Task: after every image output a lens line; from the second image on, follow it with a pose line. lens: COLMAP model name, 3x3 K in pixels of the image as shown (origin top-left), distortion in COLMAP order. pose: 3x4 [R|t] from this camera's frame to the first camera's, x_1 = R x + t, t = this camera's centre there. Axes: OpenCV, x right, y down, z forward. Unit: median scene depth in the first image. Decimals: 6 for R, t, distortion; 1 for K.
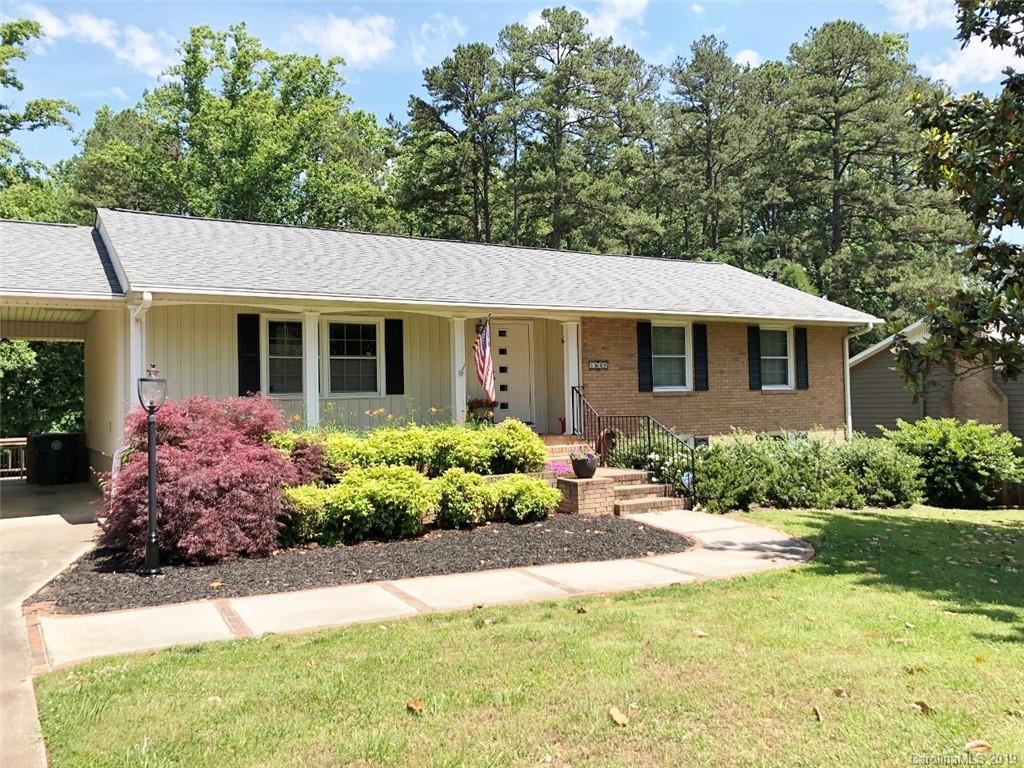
lens RADIAL K [[813.5, 0, 512.7], [0, 813.5, 371.8], [0, 0, 1]] dist [-0.003461, -0.004072]
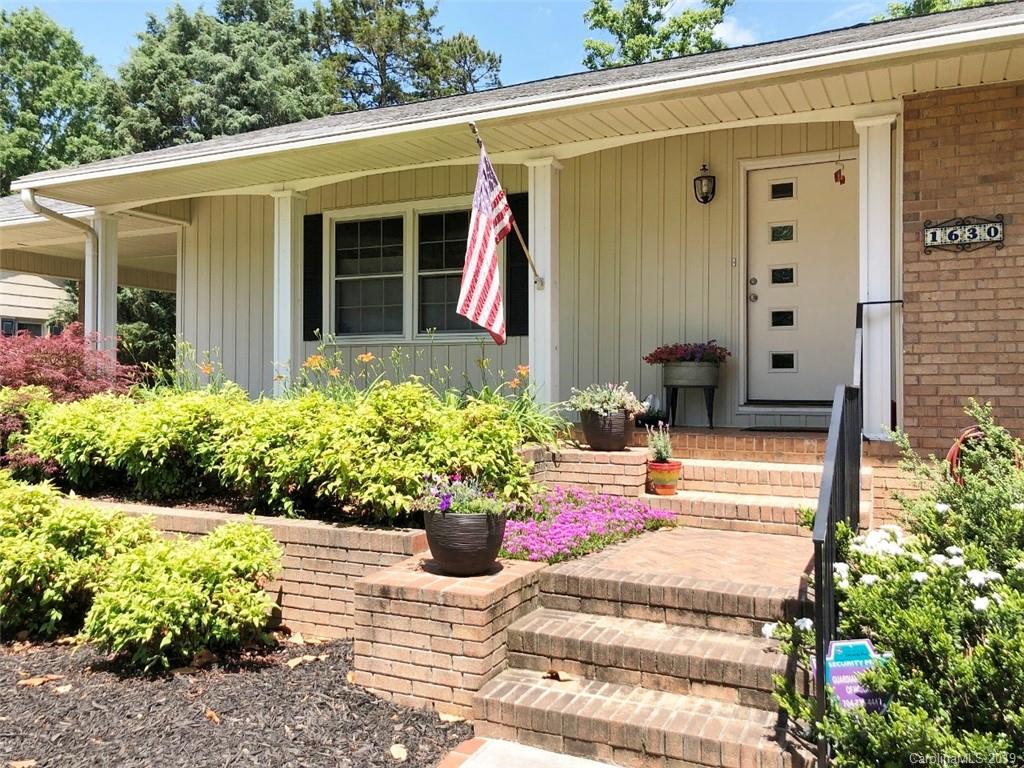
lens RADIAL K [[854.0, 0, 508.4], [0, 854.0, 374.0], [0, 0, 1]] dist [-0.003378, 0.055955]
pose [[0.564296, 0.009891, -0.825513, 0.304384], [0.016384, 0.999597, 0.023177, 0.039402], [0.825410, -0.026603, 0.563907, 0.688663]]
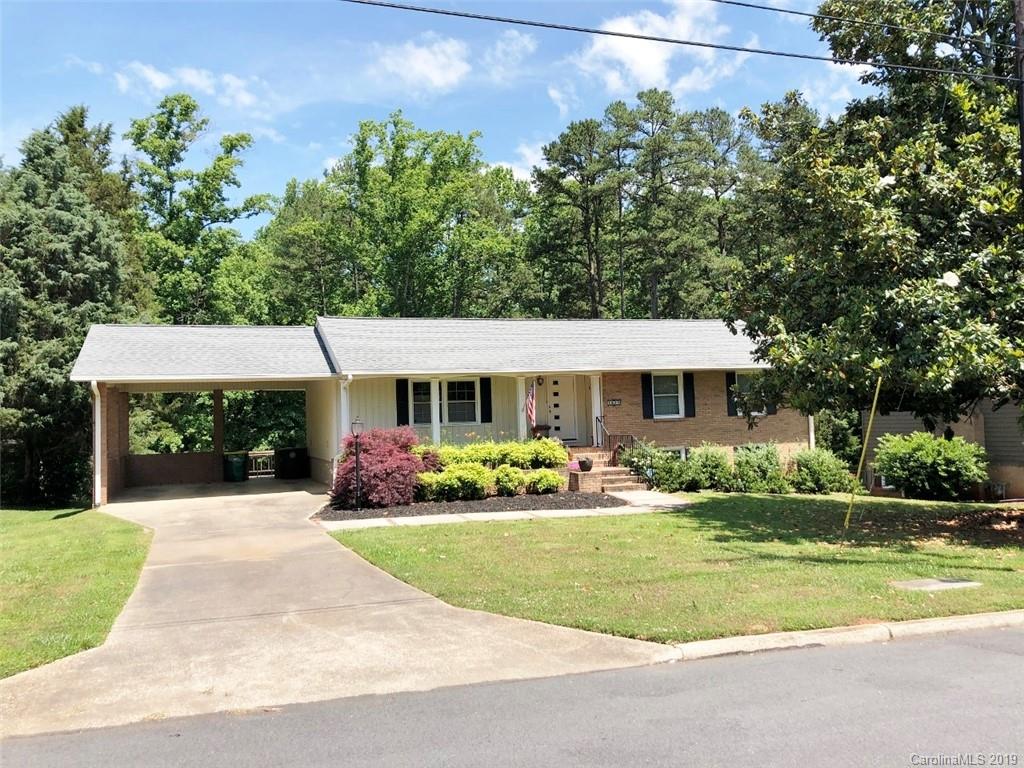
lens RADIAL K [[813.5, 0, 512.7], [0, 813.5, 371.8], [0, 0, 1]] dist [-0.003461, -0.004072]
pose [[0.981332, -0.022617, -0.190986, 0.229090], [0.019573, 0.999650, -0.017809, -0.046597], [0.191322, 0.013738, 0.981431, -0.629027]]
